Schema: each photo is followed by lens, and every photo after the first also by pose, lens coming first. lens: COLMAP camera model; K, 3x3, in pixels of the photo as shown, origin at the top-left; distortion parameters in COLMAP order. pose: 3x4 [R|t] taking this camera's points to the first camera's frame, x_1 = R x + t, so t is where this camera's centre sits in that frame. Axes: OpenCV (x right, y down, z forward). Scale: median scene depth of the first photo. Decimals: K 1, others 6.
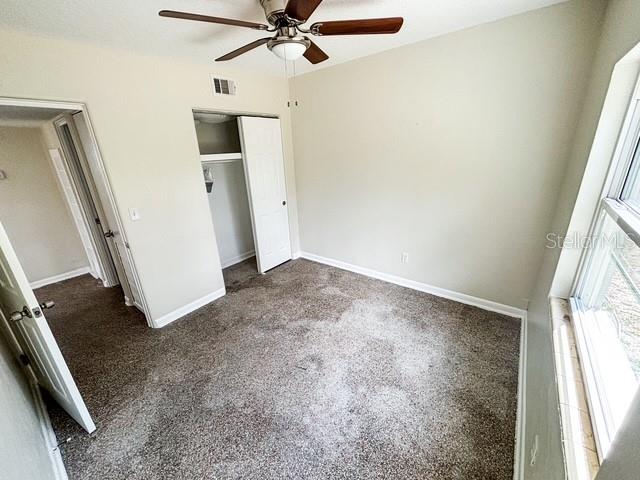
lens RADIAL K [[257.9, 0, 318.3], [0, 257.9, 240.4], [0, 0, 1]] dist [-0.005729, 0.000301]
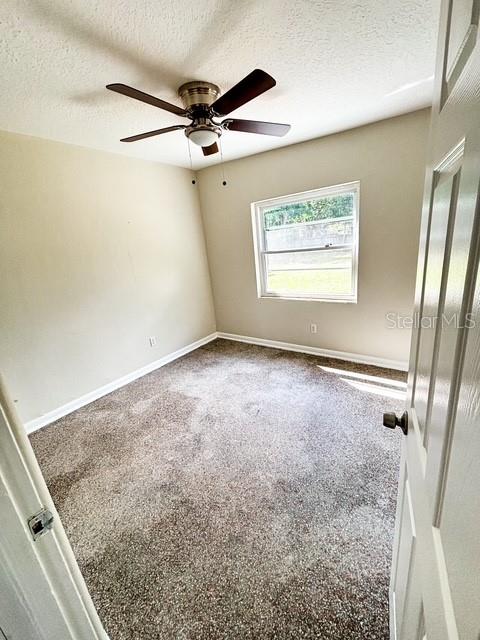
lens RADIAL K [[257.9, 0, 240.4], [0, 257.9, 324.6], [0, 0, 1]] dist [-0.005729, 0.000301]
pose [[-0.012277, -0.264811, 0.964222, -0.818986], [0.431671, 0.868405, 0.243992, -0.117284], [-0.901948, 0.419222, 0.103650, 0.612929]]
